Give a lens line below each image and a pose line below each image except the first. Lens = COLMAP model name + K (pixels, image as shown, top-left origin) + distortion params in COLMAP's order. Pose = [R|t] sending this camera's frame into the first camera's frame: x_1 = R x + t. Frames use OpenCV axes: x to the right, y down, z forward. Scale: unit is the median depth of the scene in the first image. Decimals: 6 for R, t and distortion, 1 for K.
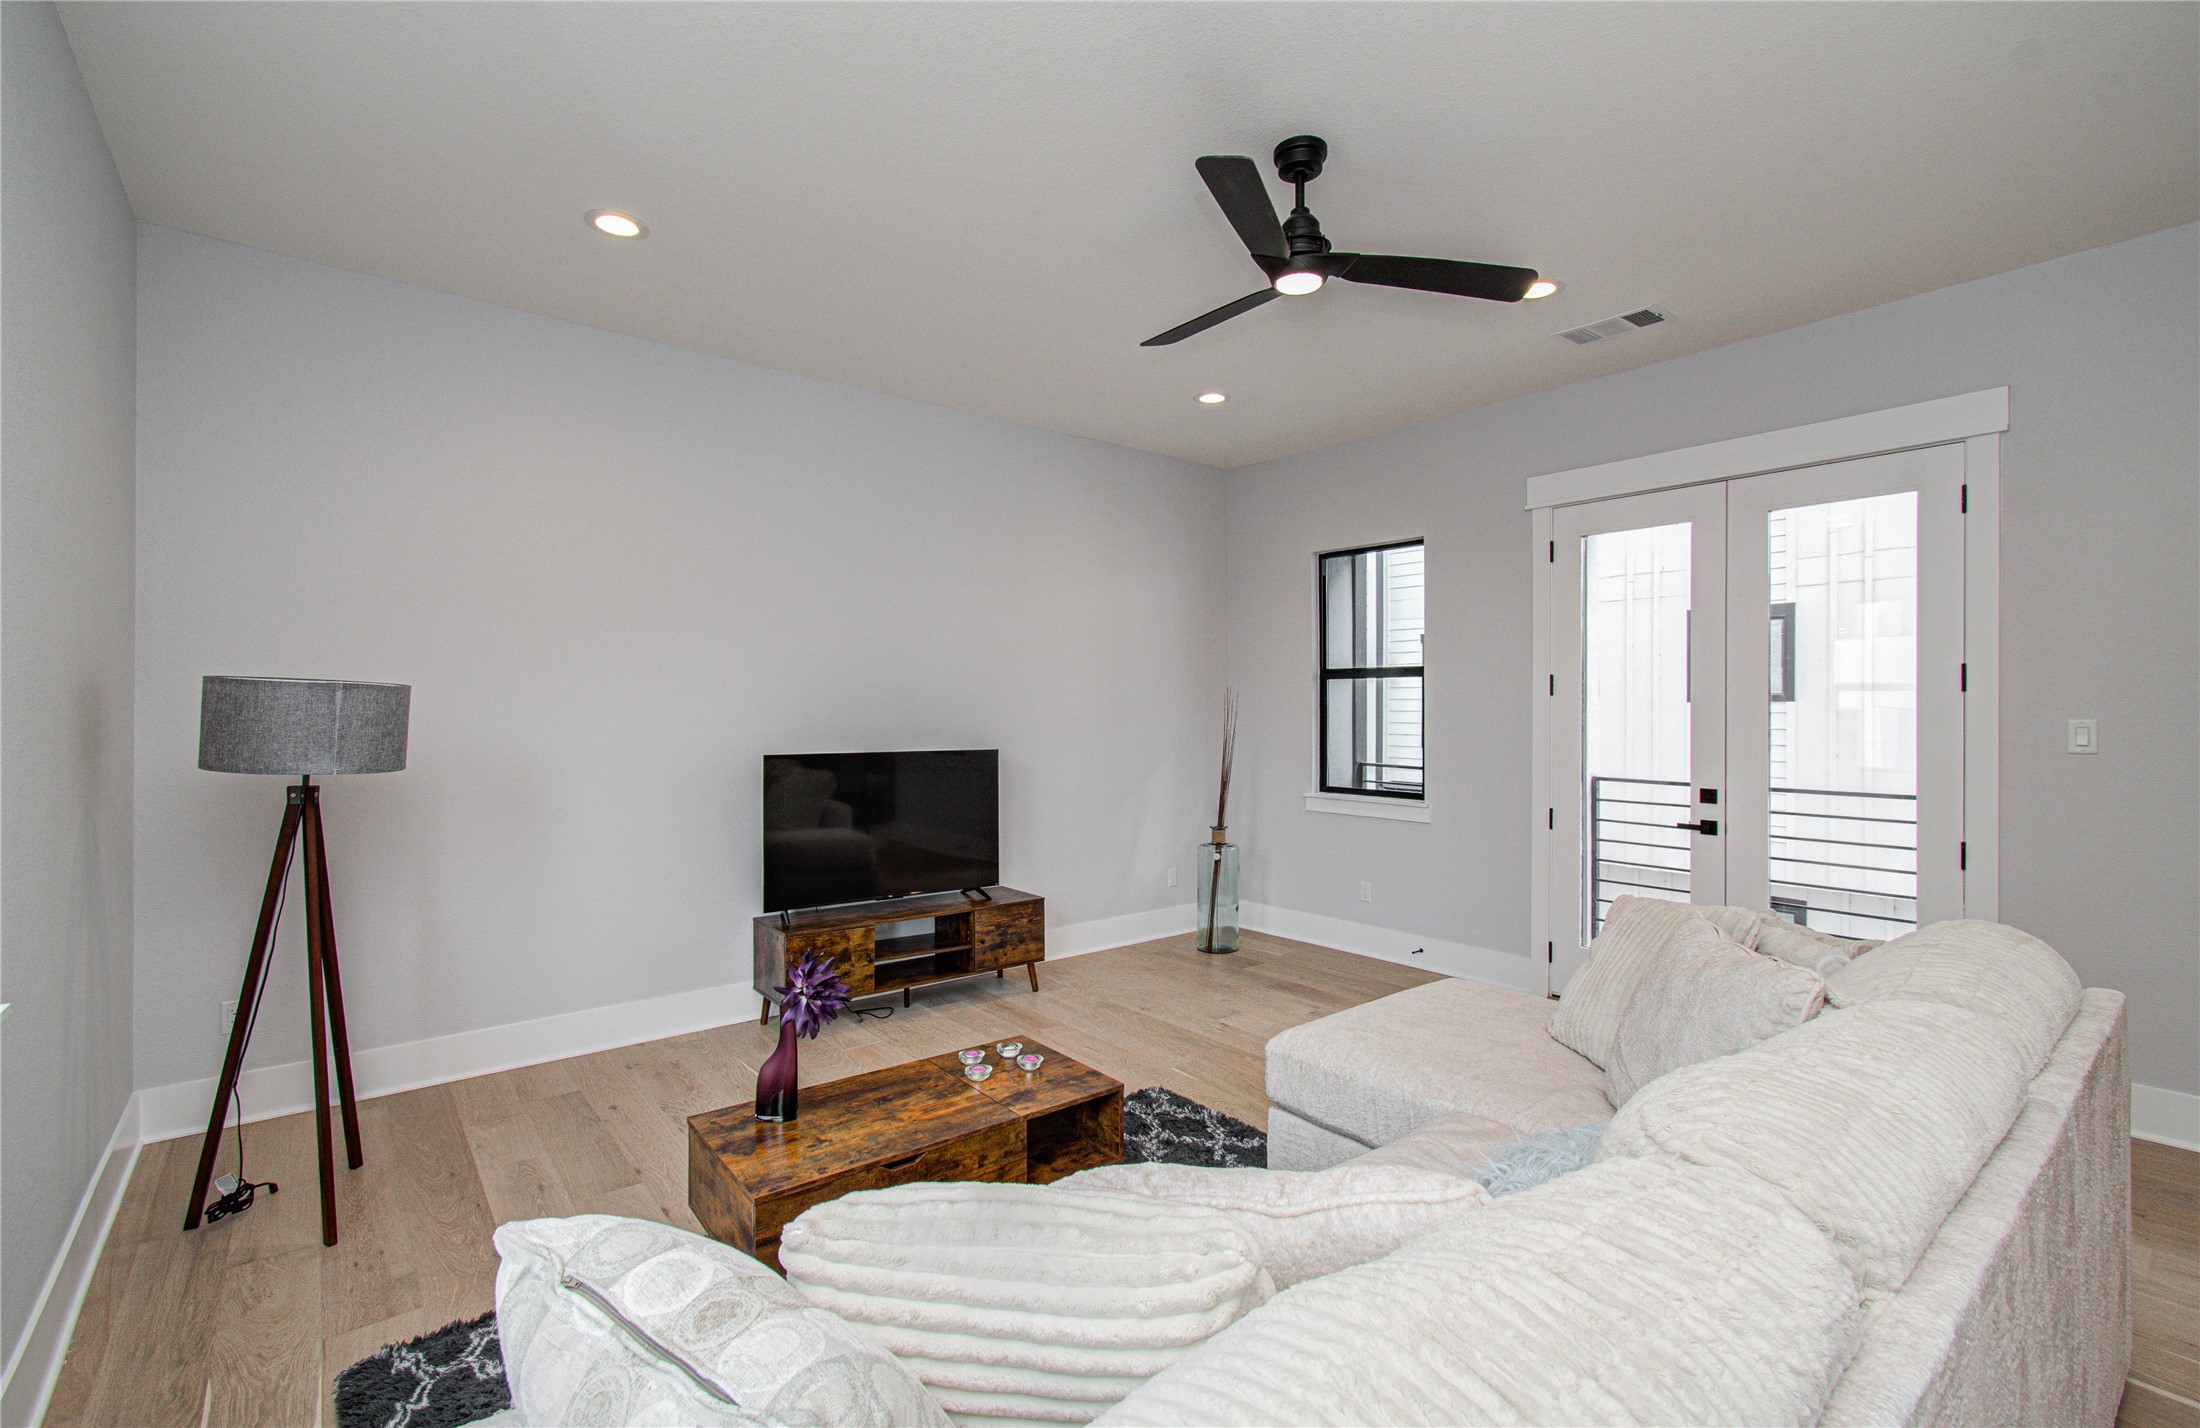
lens RADIAL K [[957.8, 0, 1102.8], [0, 957.8, 723.8], [0, 0, 1]] dist [-0.009163, -0.000051]
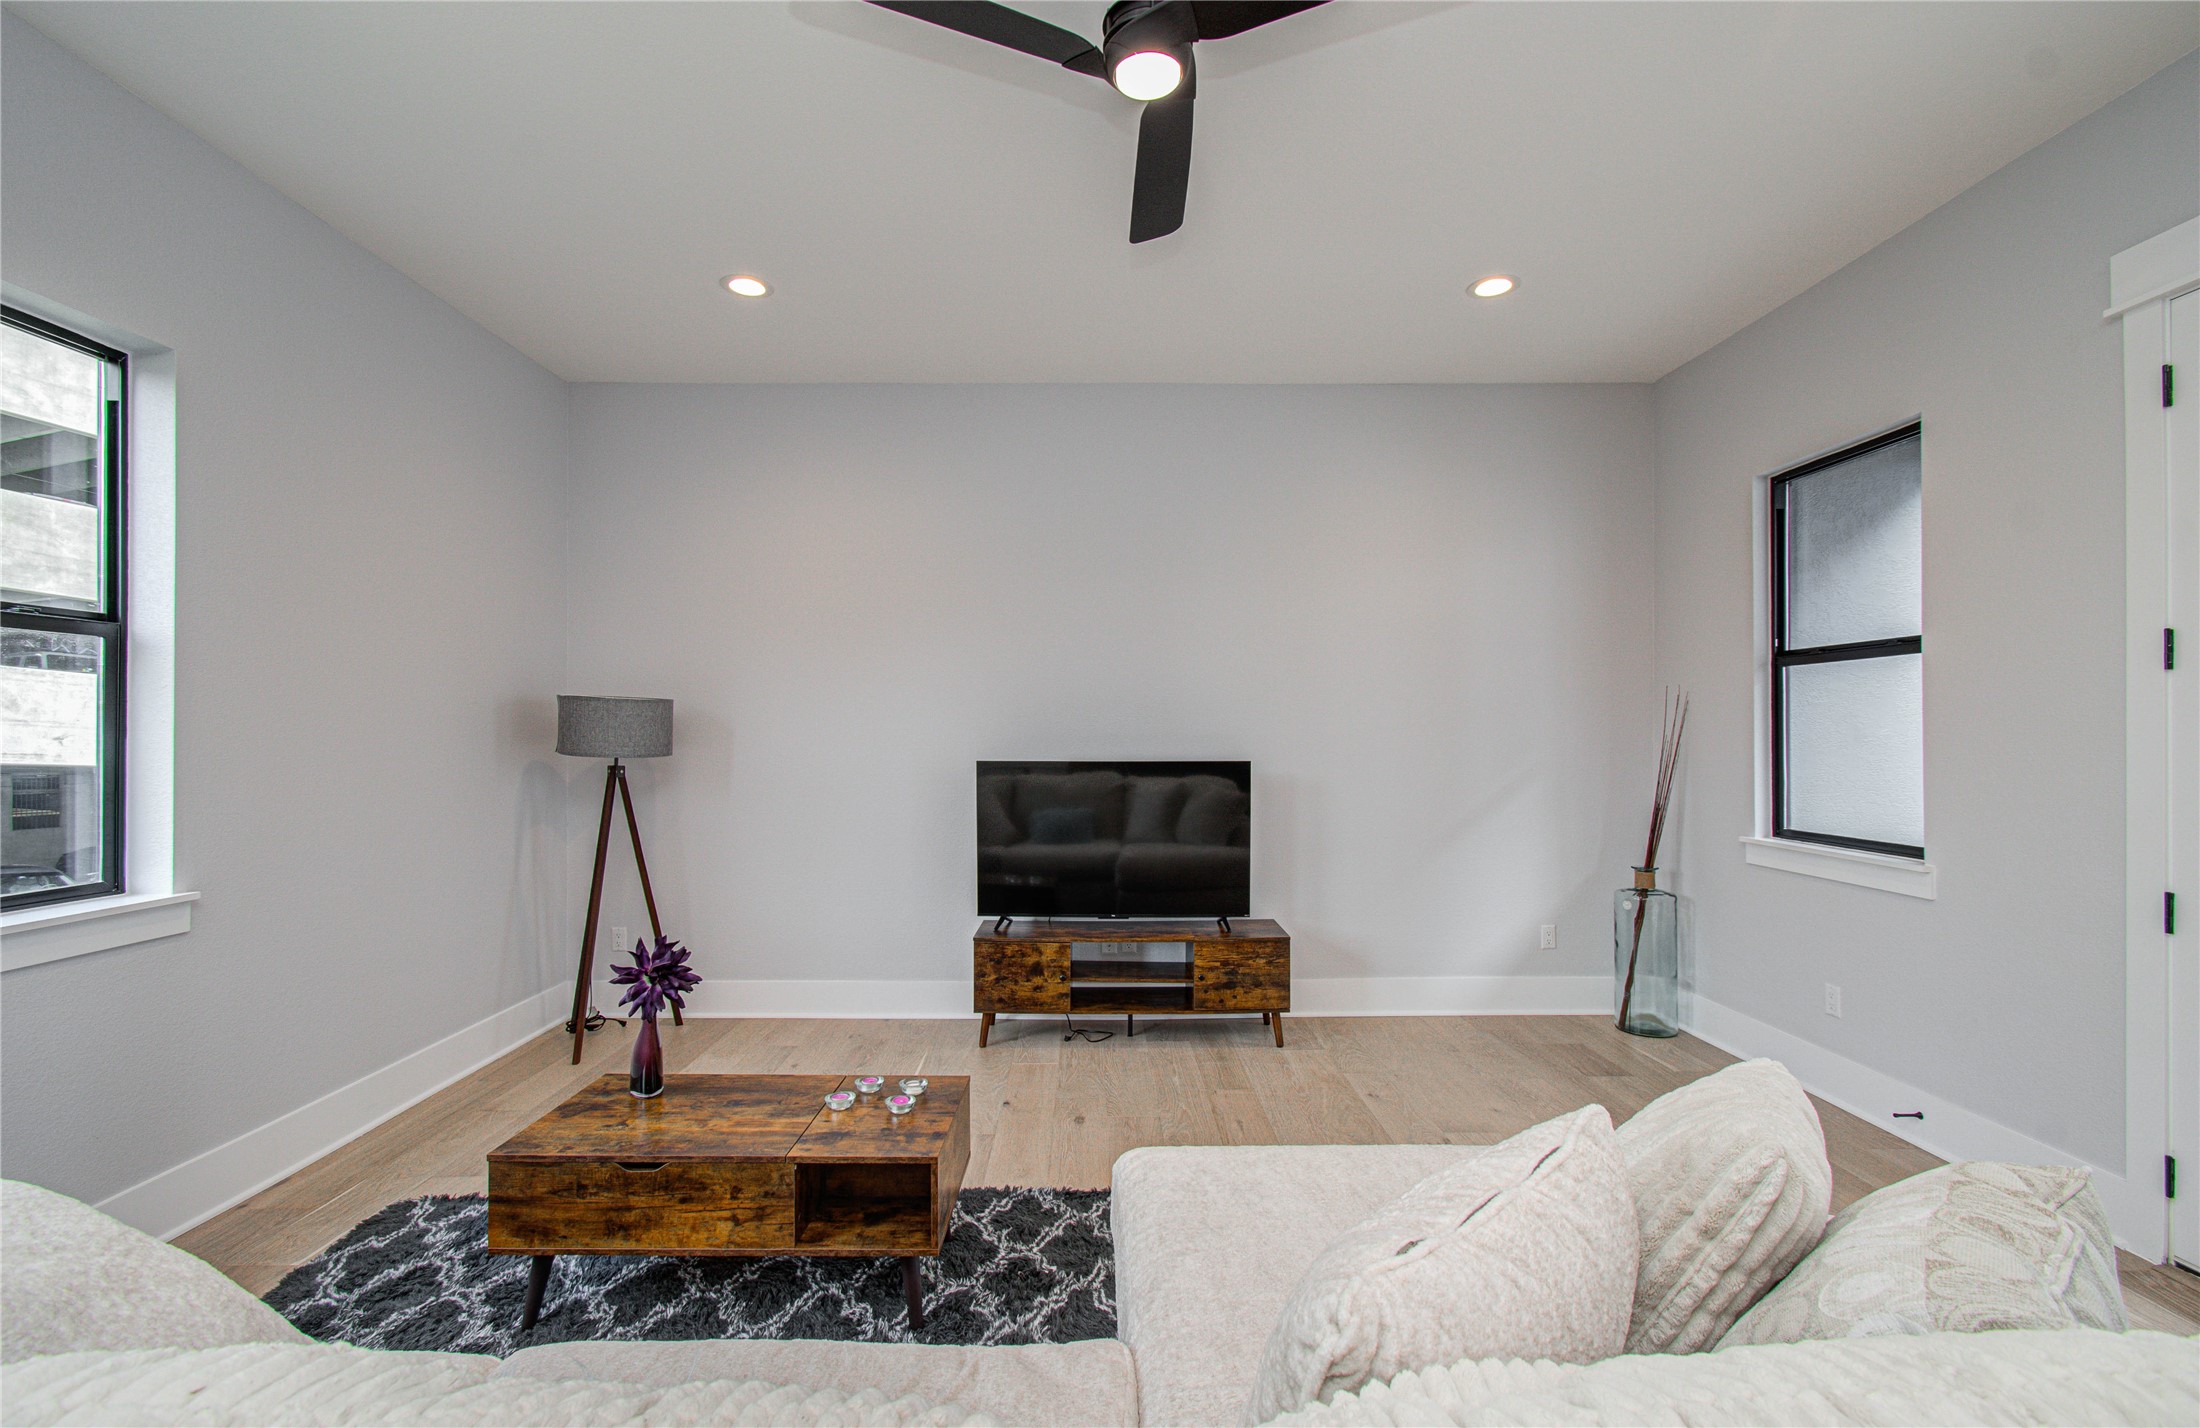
lens RADIAL K [[949.2, 0, 1106.5], [0, 949.2, 736.7], [0, 0, 1]] dist [-0.010250, 0.012301]
pose [[0.779579, -0.004781, -0.626286, 0.531496], [-0.005874, 0.999871, -0.014944, 0.027378], [0.626276, 0.015329, 0.779450, 0.383592]]
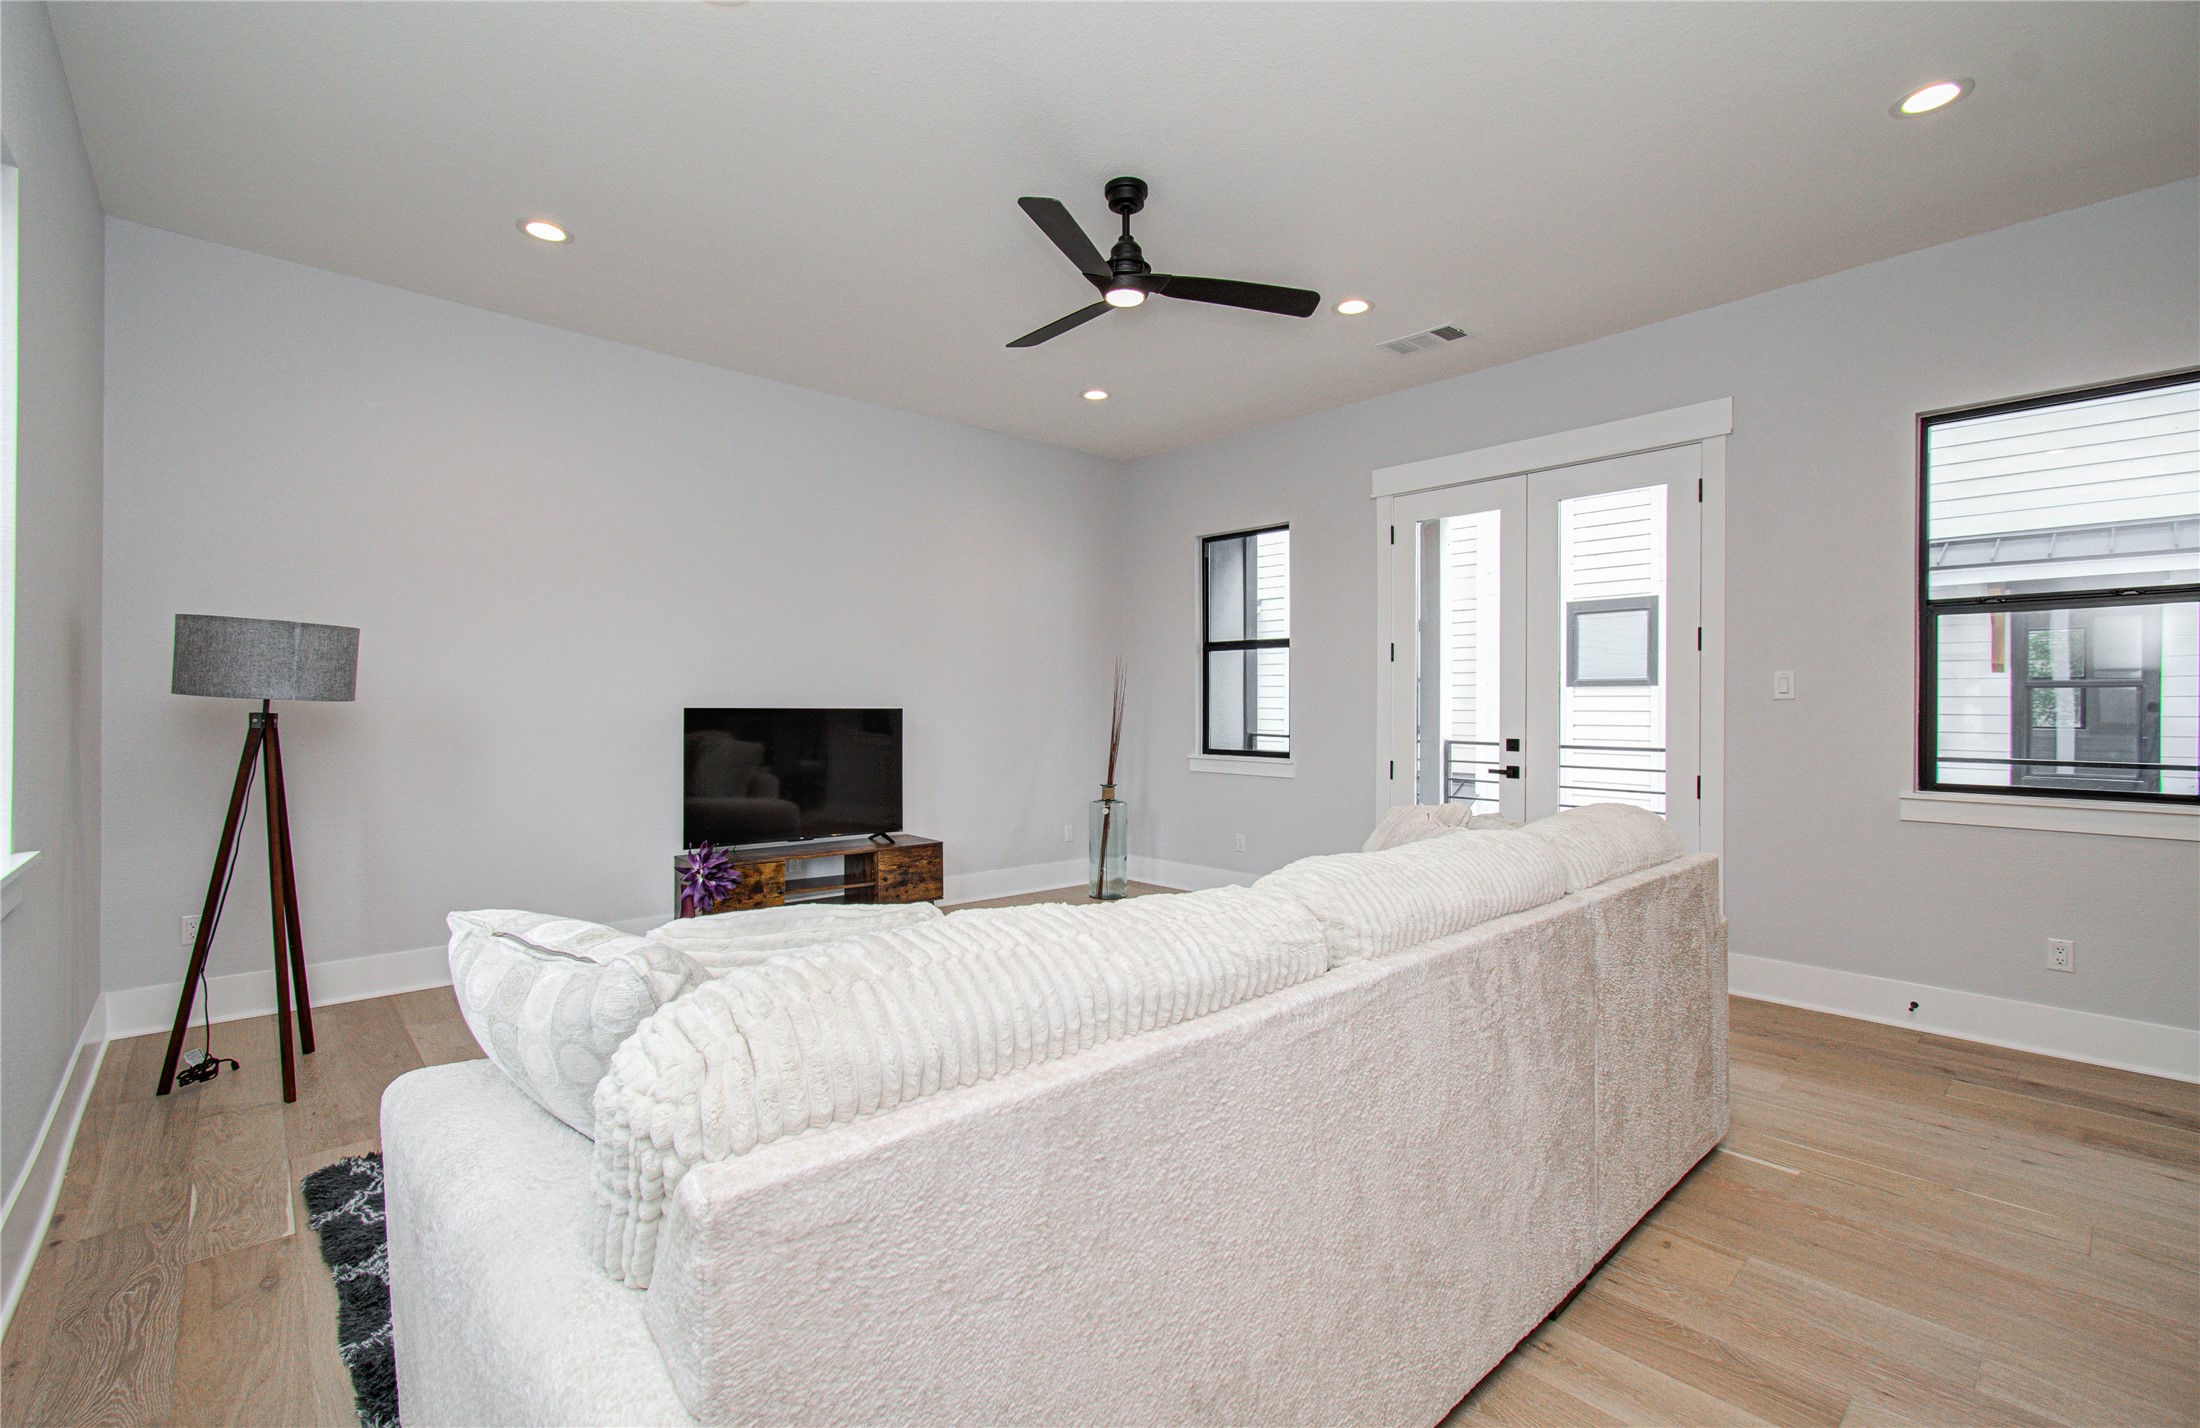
lens RADIAL K [[951.1, 0, 1102.0], [0, 951.1, 724.7], [0, 0, 1]] dist [-0.010644, 0.000159]
pose [[0.998563, 0.003171, 0.053491, 0.099201], [-0.003328, 0.999990, 0.002858, 0.065815], [-0.053482, -0.003032, 0.998564, -0.172964]]
